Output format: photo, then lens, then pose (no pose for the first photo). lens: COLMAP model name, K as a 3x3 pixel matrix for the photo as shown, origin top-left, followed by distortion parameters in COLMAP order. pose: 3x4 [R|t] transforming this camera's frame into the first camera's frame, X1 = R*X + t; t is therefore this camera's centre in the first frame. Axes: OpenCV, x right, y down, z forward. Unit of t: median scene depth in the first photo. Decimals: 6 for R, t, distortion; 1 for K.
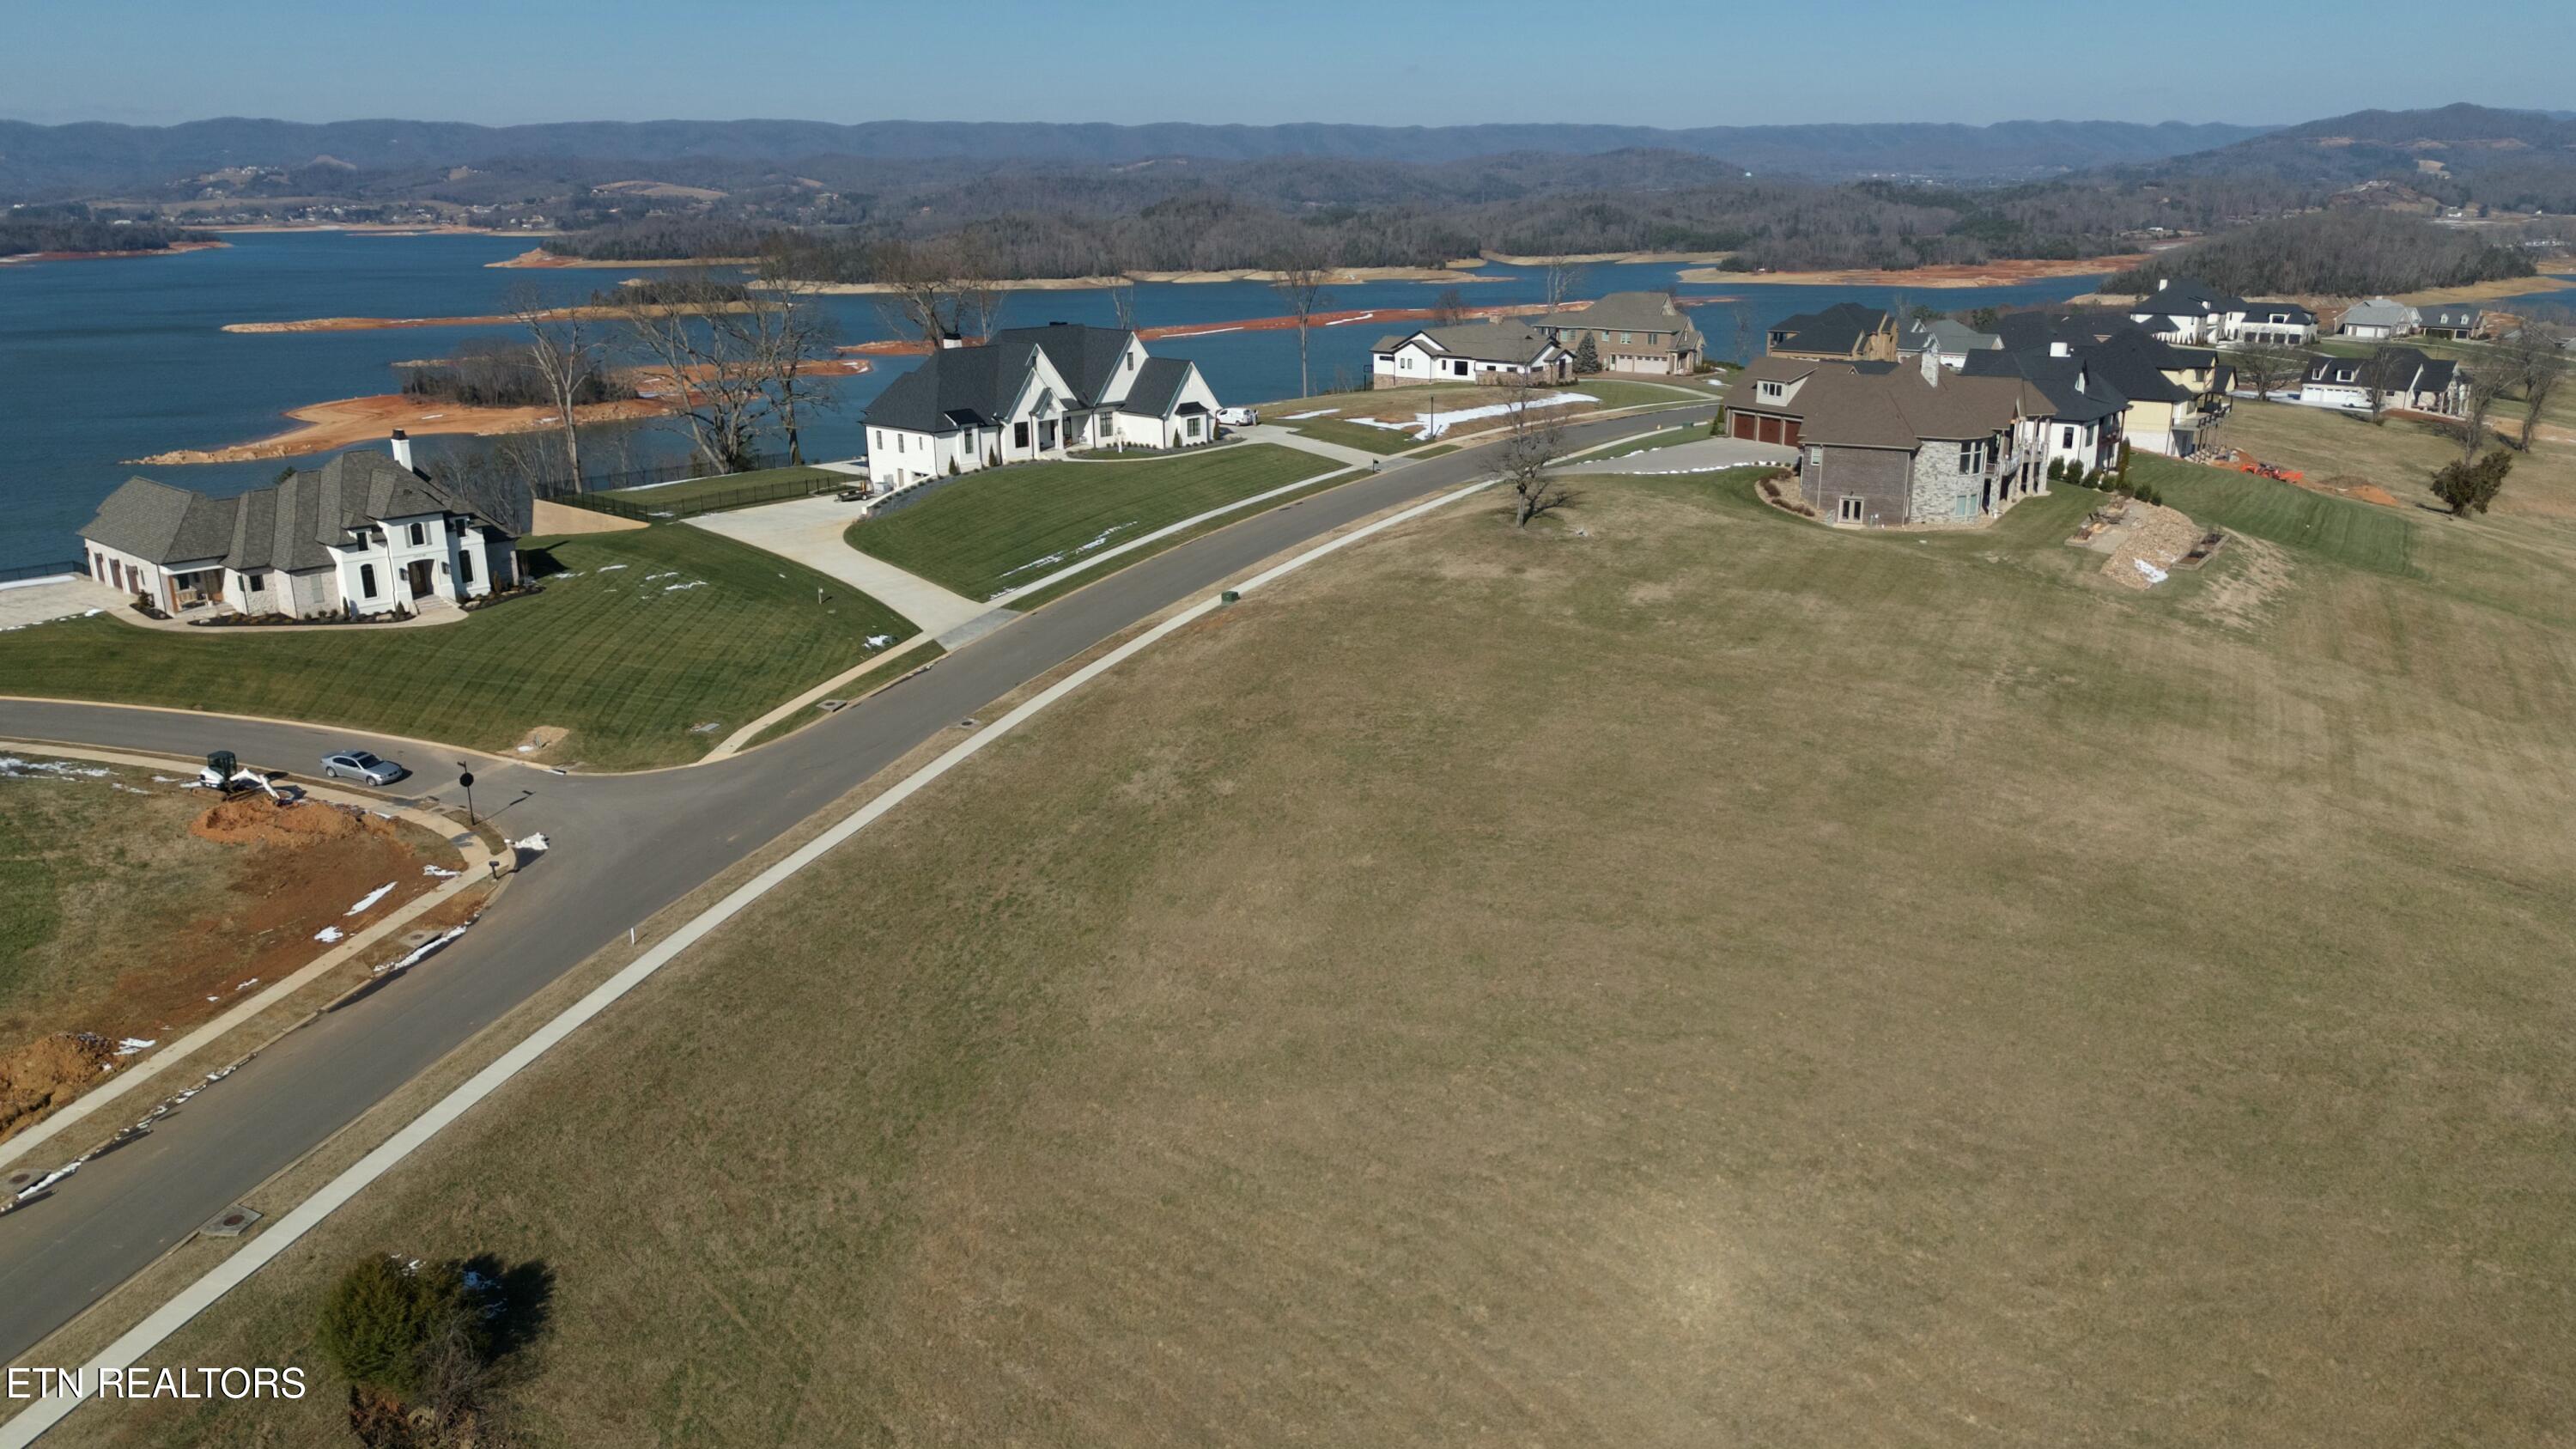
lens RADIAL K [[1880.3, 0, 1295.4], [0, 1880.3, 733.8], [0, 0, 1]] dist [0.073348, -0.068450]
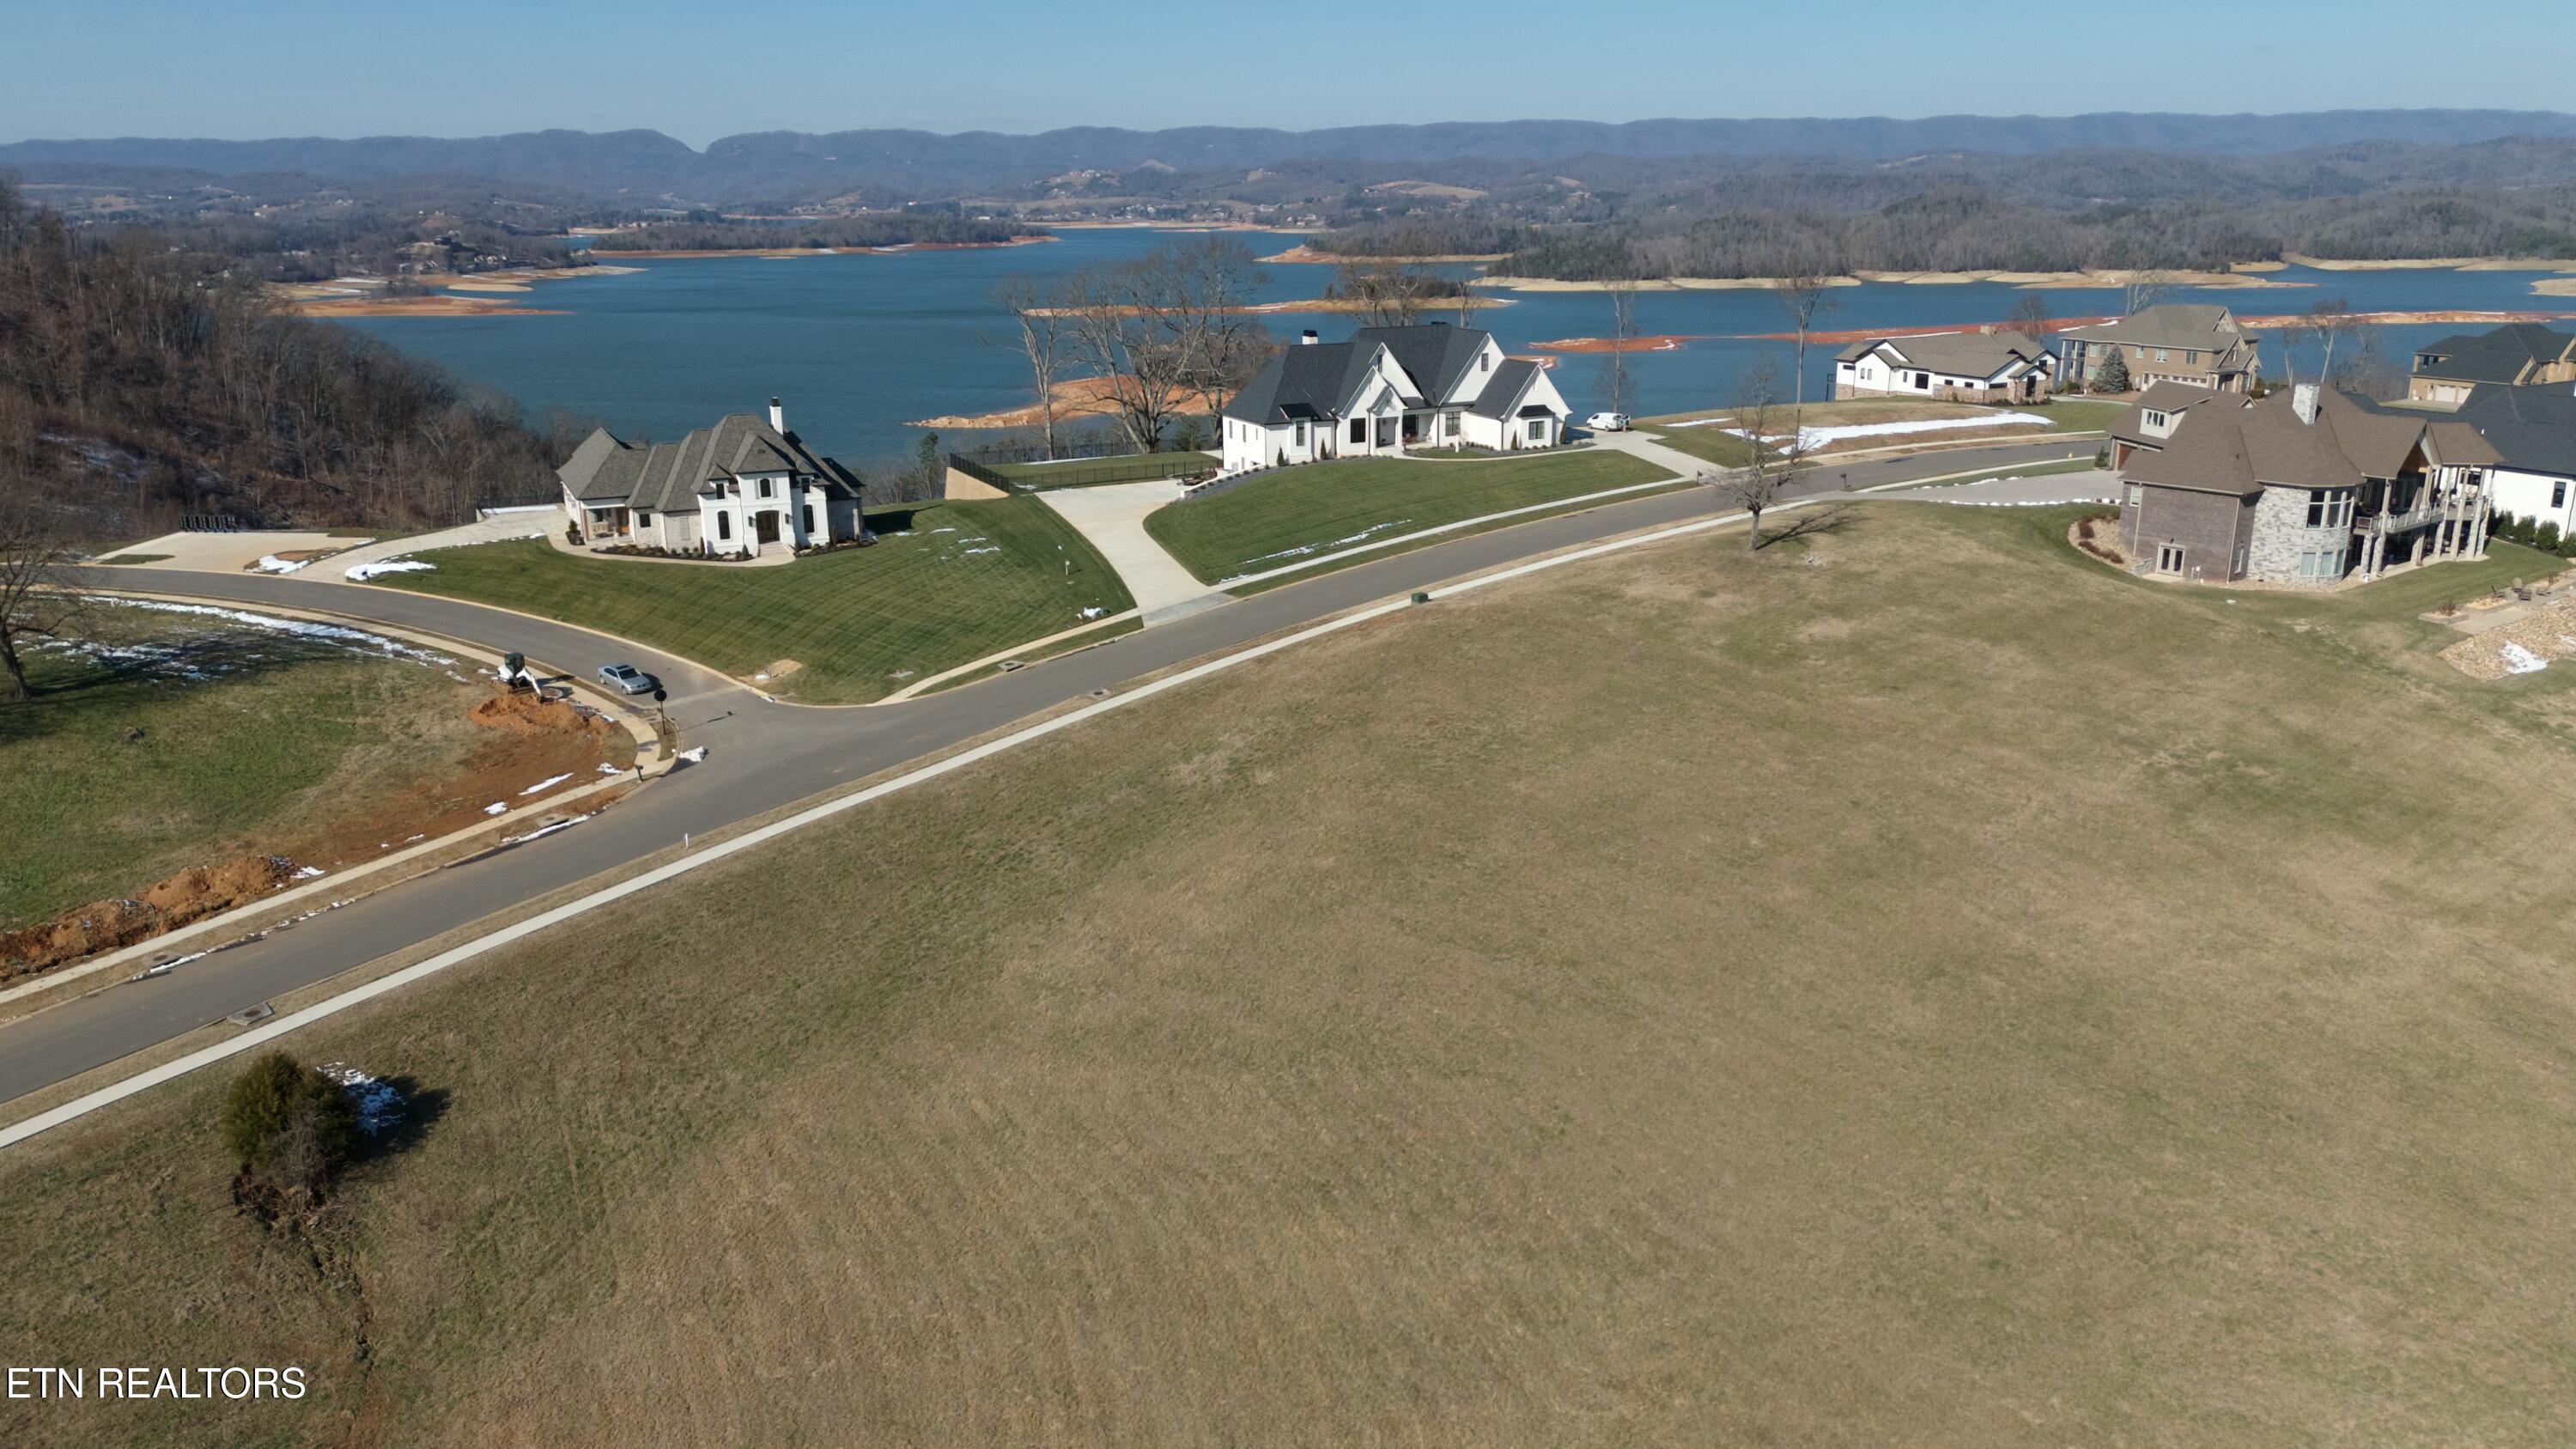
lens RADIAL K [[1880.3, 0, 1293.2], [0, 1880.3, 734.5], [0, 0, 1]] dist [0.073348, -0.068450]
pose [[0.927235, 0.107735, -0.358649, 0.258904], [-0.107239, 0.994004, 0.021339, -0.014006], [0.358798, 0.018675, 0.933229, 0.036753]]
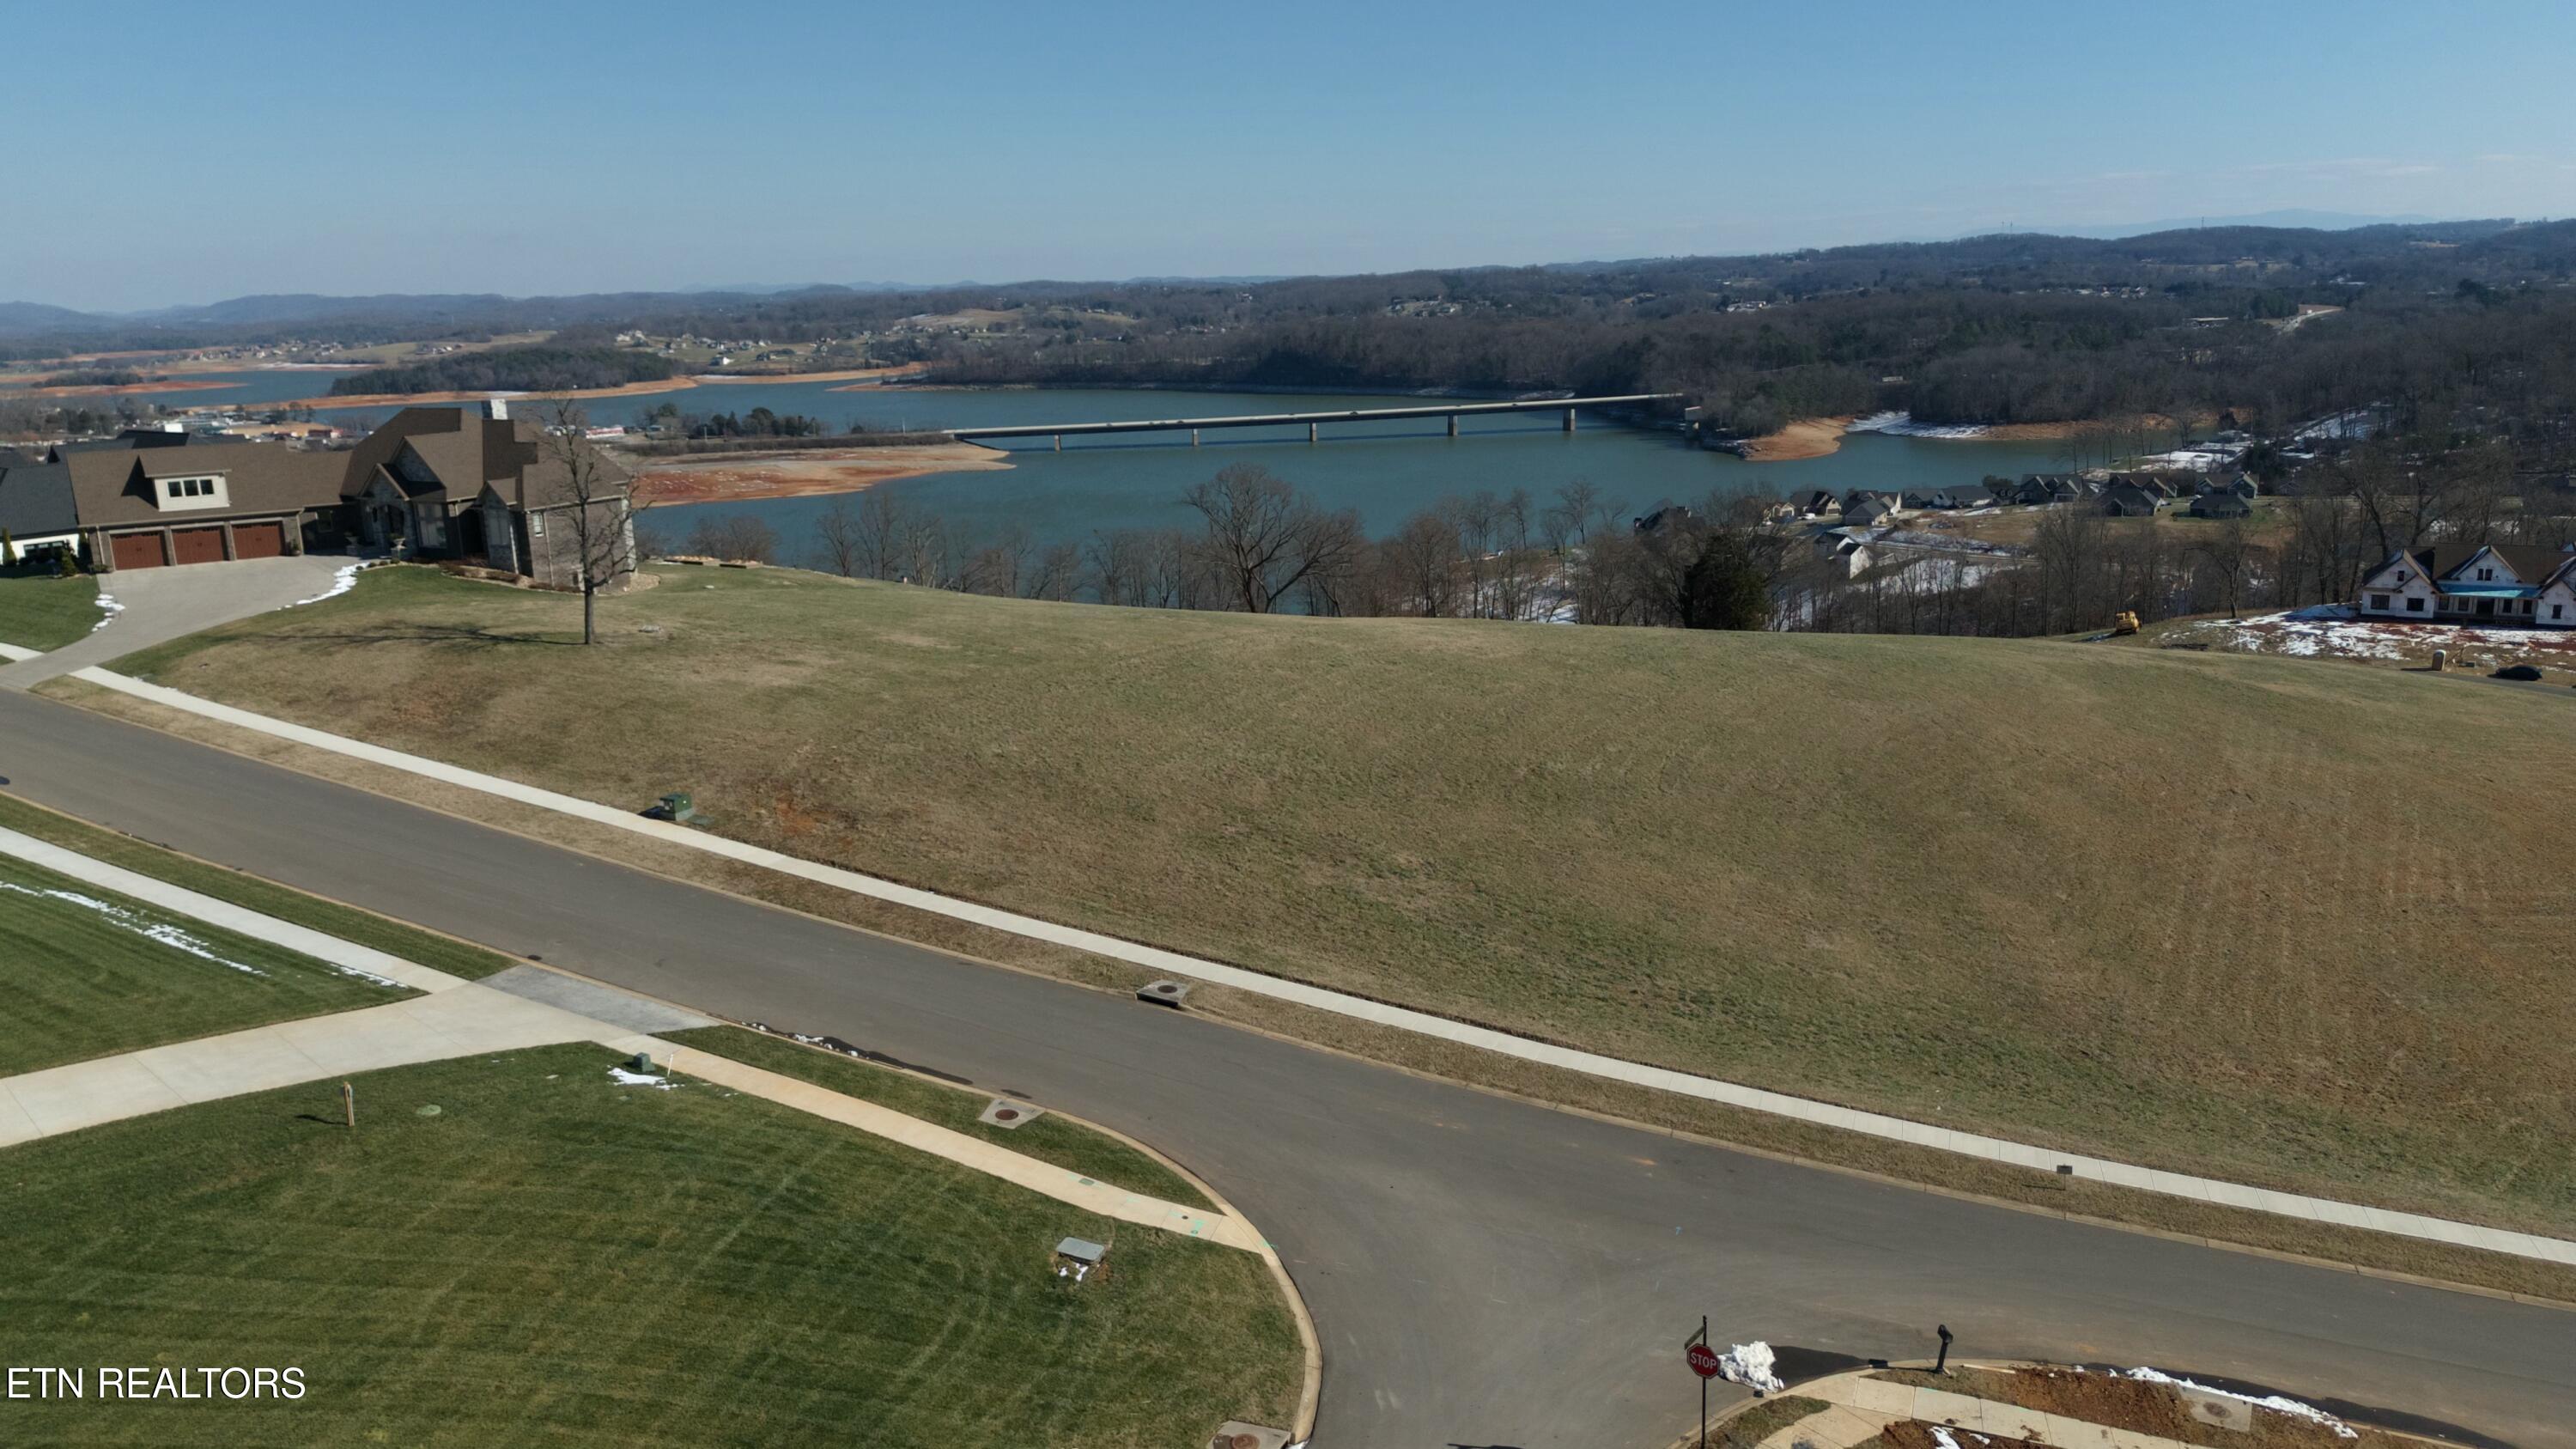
lens RADIAL K [[1880.3, 0, 1288.0], [0, 1880.3, 735.9], [0, 0, 1]] dist [0.073348, -0.068450]
pose [[-0.062423, -0.223340, 0.972740, -0.587519], [0.314732, 0.920506, 0.231544, -0.161717], [-0.947126, 0.320606, 0.012831, 0.769939]]
